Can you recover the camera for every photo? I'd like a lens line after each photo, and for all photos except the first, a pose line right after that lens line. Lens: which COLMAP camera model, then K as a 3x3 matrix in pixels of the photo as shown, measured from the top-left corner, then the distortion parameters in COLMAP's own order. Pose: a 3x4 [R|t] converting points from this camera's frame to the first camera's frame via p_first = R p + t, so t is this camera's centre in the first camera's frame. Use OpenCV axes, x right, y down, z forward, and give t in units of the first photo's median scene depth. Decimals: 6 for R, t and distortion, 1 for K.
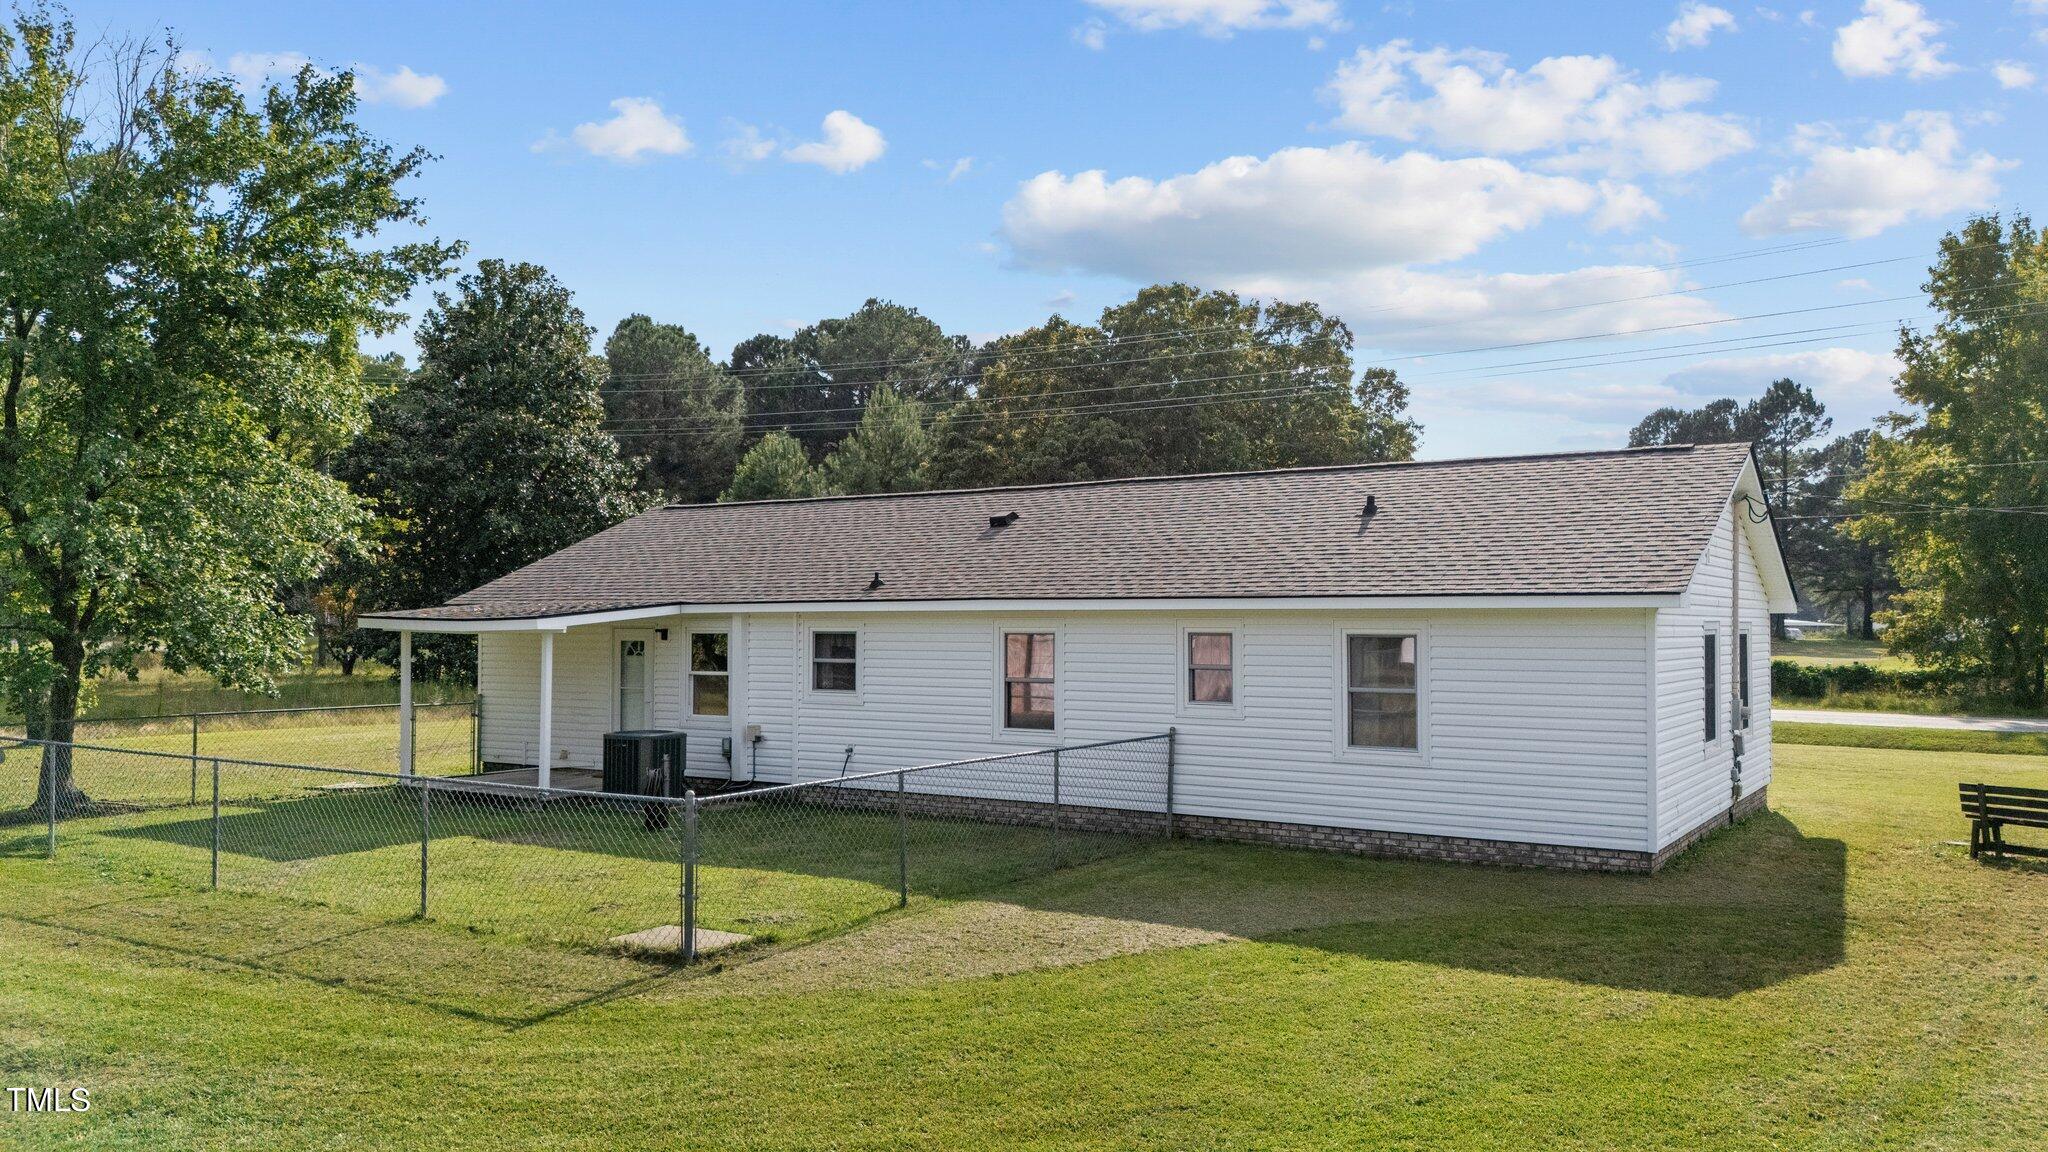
lens RADIAL K [[1504.6, 0, 1022.7], [0, 1504.6, 551.1], [0, 0, 1]] dist [0.078215, -0.110930]
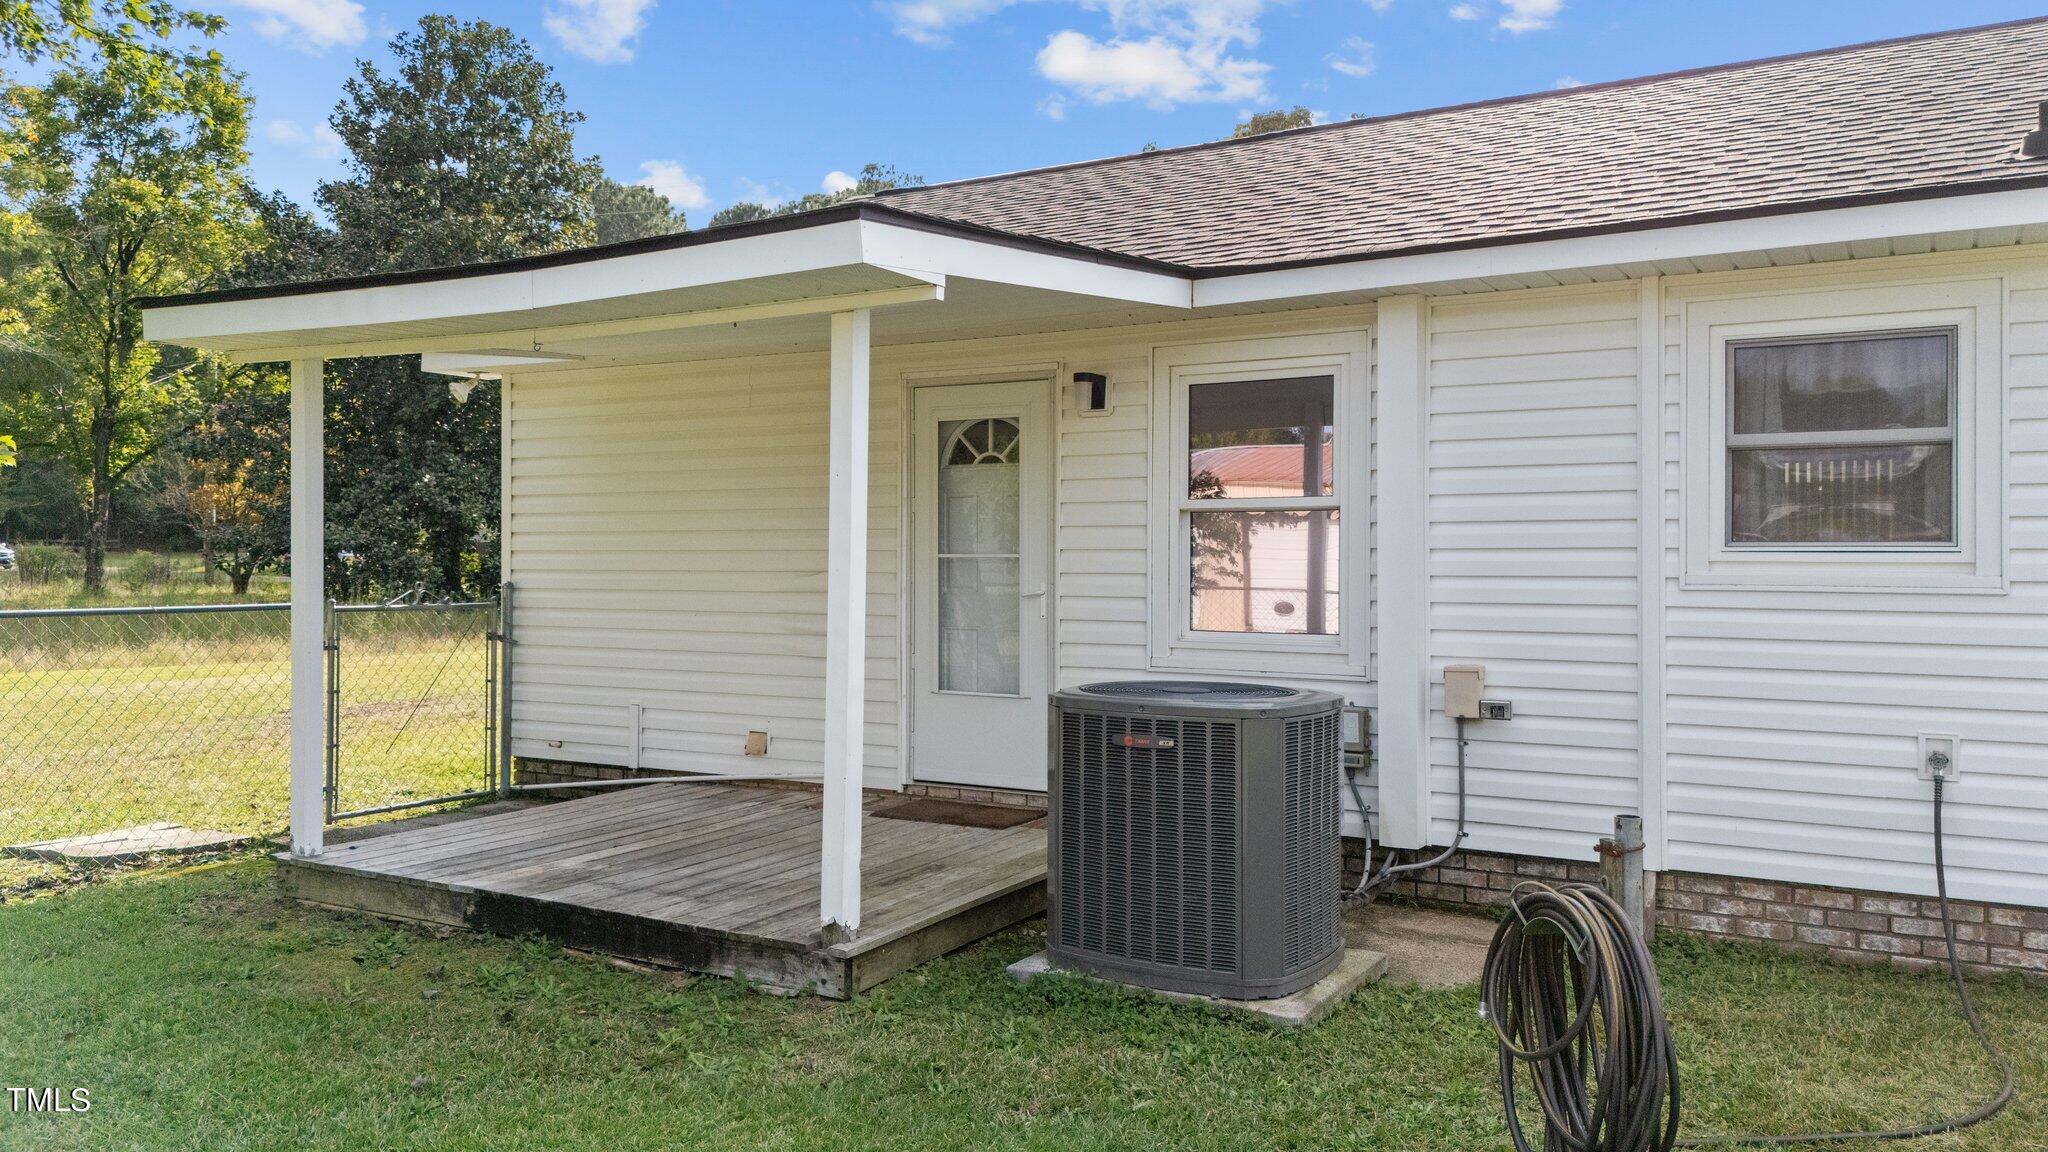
lens RADIAL K [[1504.6, 0, 1022.7], [0, 1504.6, 551.1], [0, 0, 1]] dist [0.078215, -0.110930]
pose [[0.999026, 0.004488, 0.043889, -0.278640], [-0.006197, 0.999225, 0.038880, 0.080675], [-0.043681, -0.039114, 0.998280, 0.697834]]
